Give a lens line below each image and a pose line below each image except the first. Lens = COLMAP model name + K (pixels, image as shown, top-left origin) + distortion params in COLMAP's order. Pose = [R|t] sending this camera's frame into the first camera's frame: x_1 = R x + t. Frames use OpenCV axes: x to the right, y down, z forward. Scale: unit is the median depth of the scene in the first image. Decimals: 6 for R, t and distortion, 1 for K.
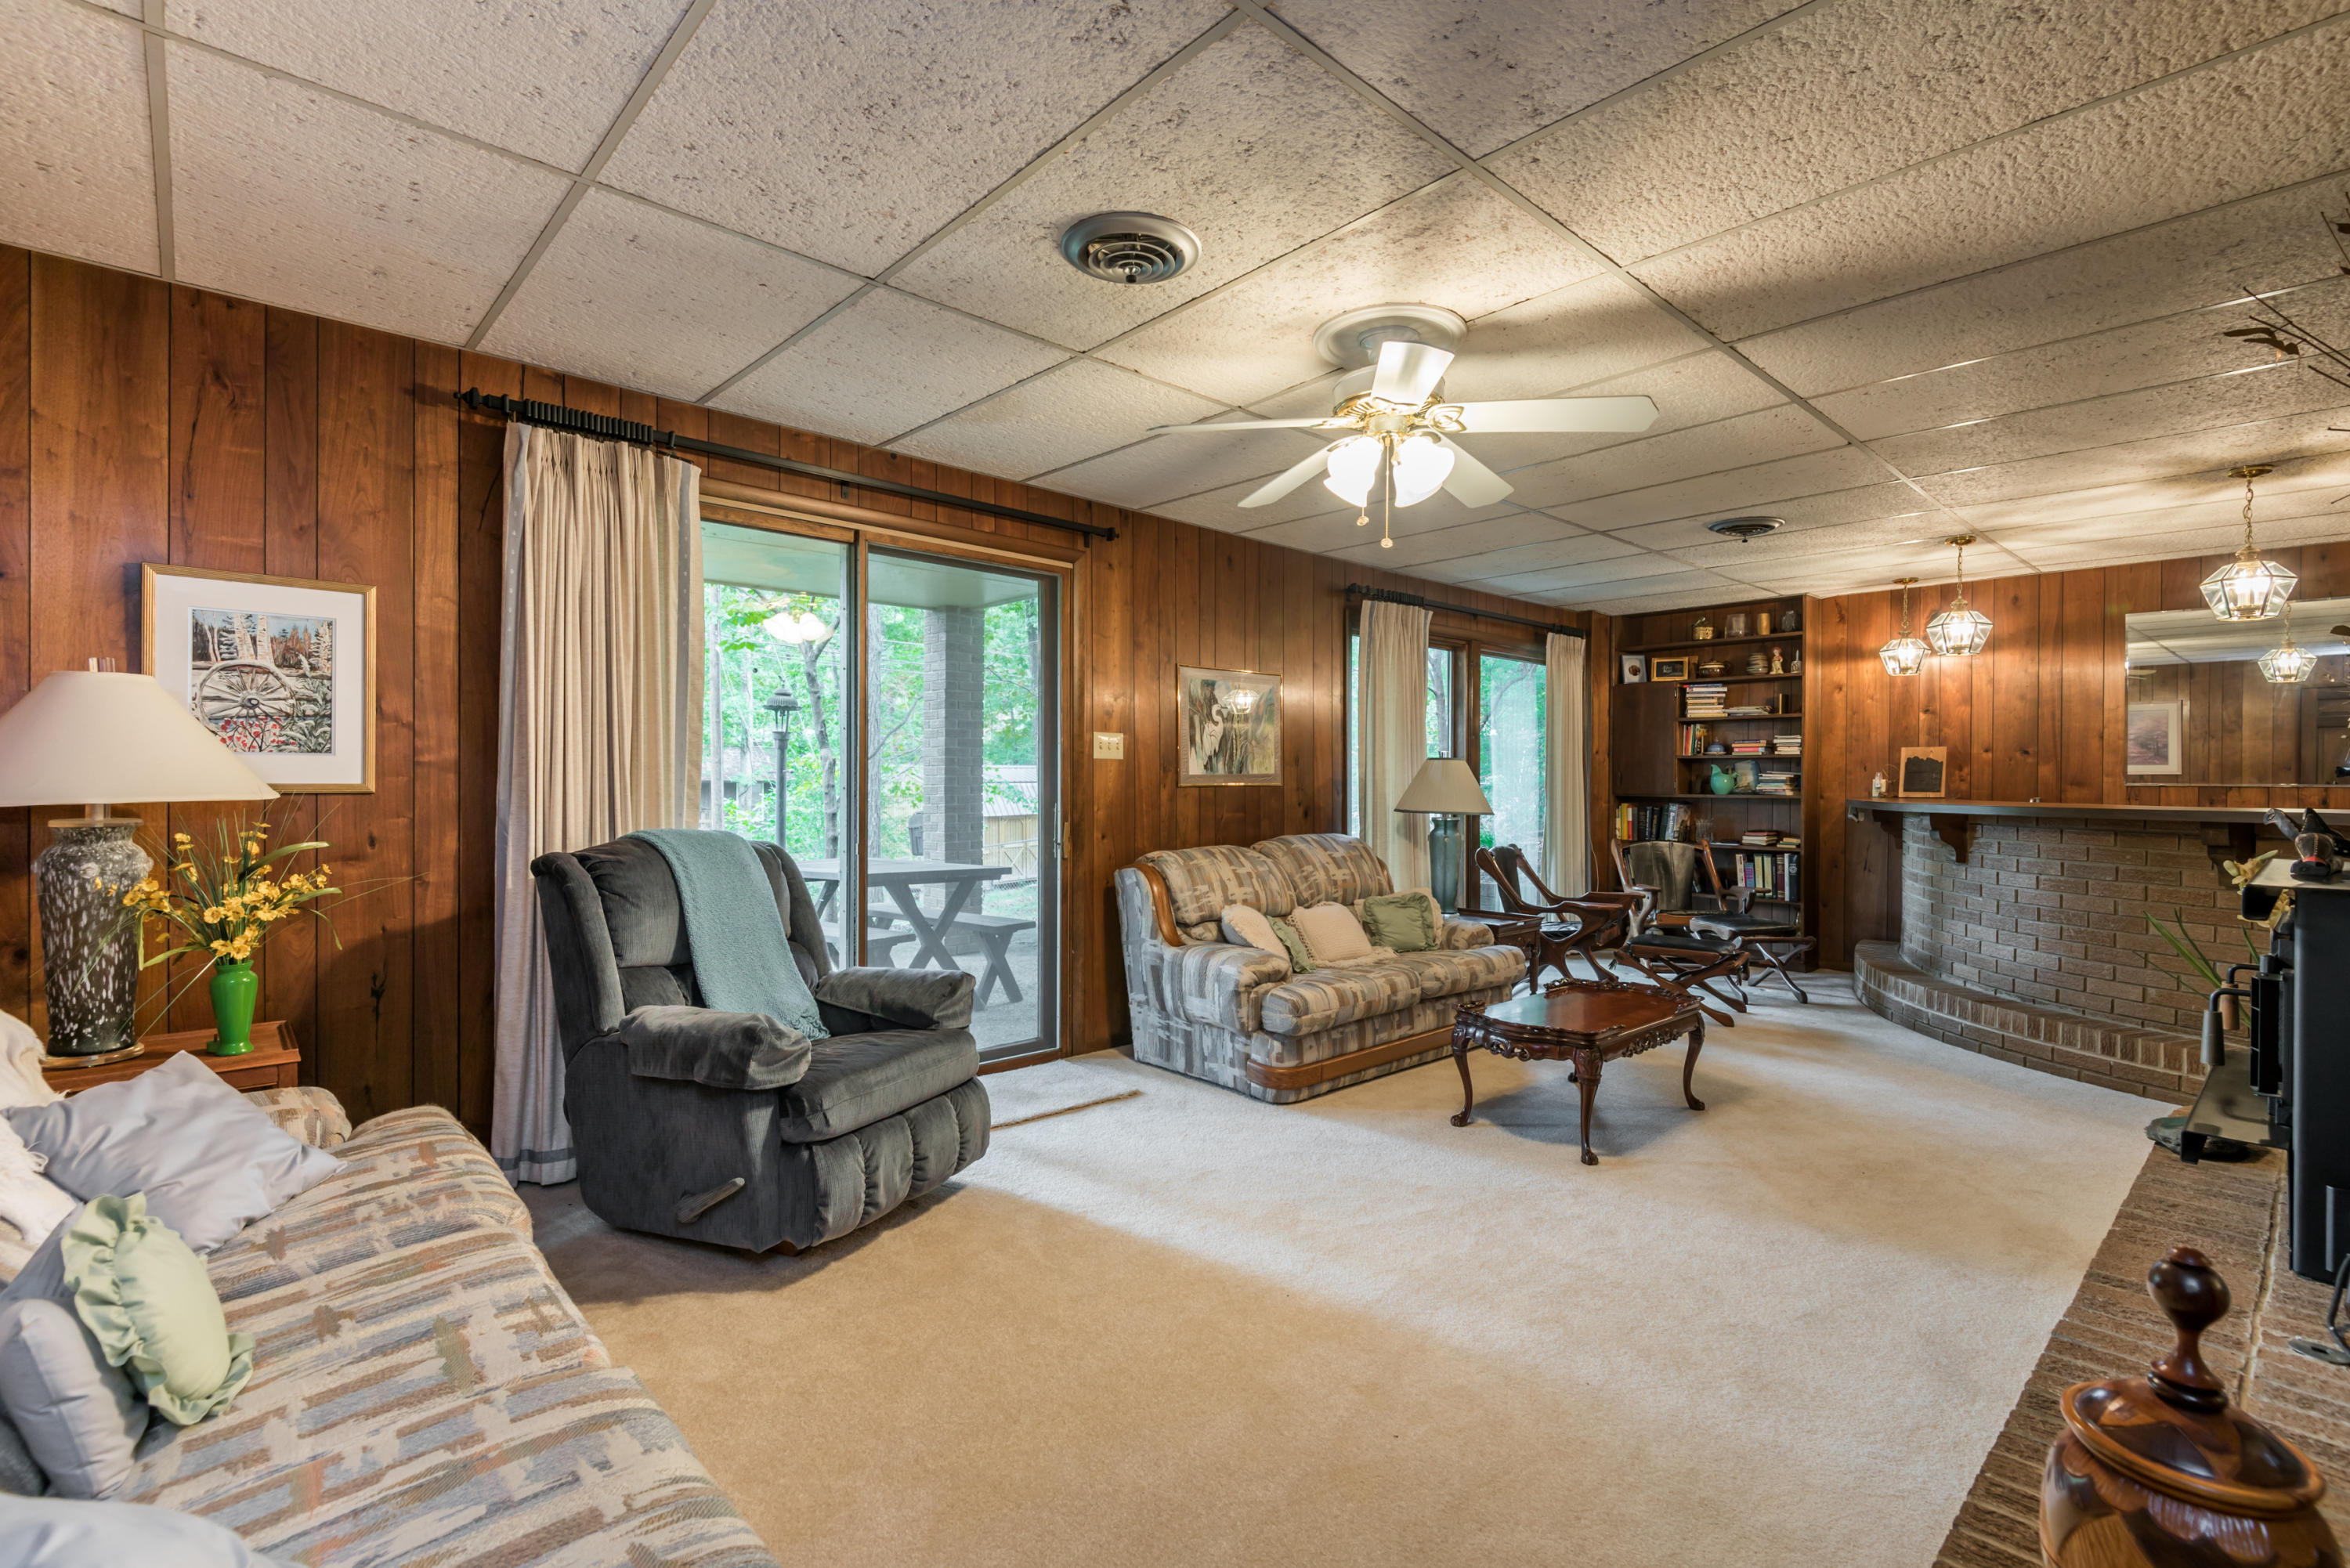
lens RADIAL K [[1048.5, 0, 1175.0], [0, 1048.5, 784.0], [0, 0, 1]] dist [-0.002069, -0.000834]
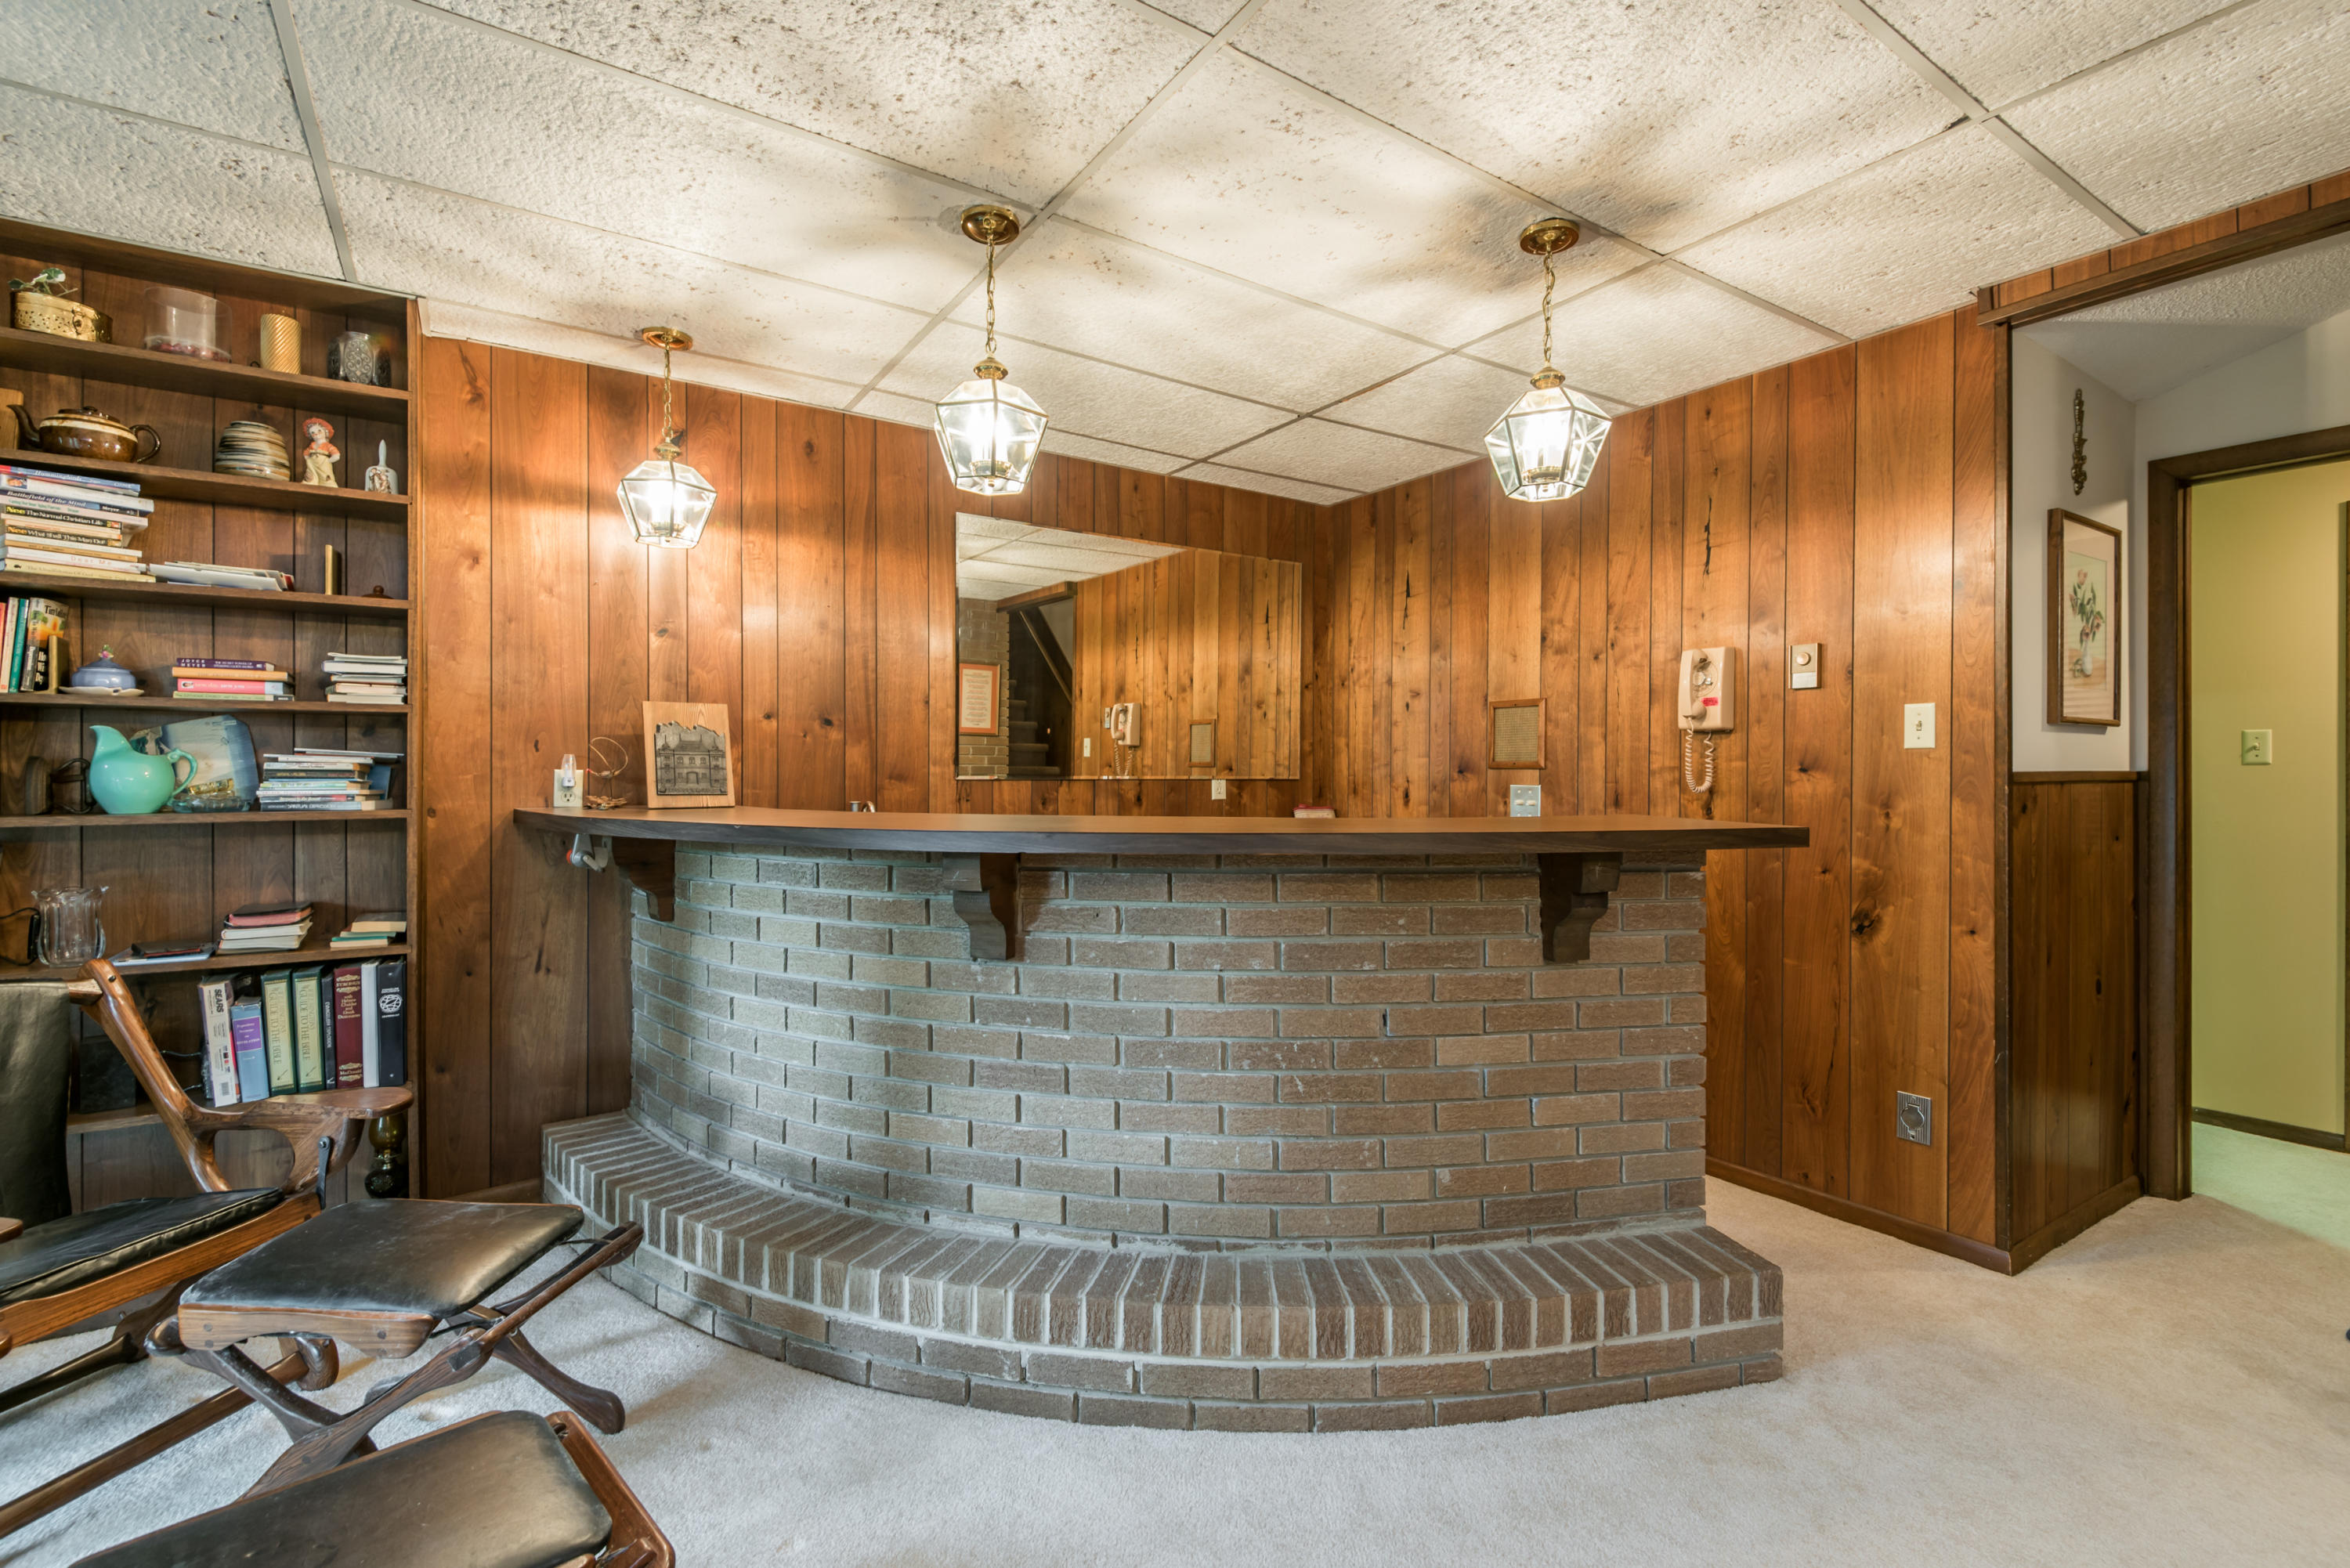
lens RADIAL K [[1080.6, 0, 1241.3], [0, 1080.6, 783.6], [0, 0, 1]] dist [0.020961, -0.018297]
pose [[0.139484, -0.011010, 0.990163, 0.238076], [0.003504, 0.999937, 0.010625, -0.002354], [-0.990218, 0.001987, 0.139514, 0.632946]]
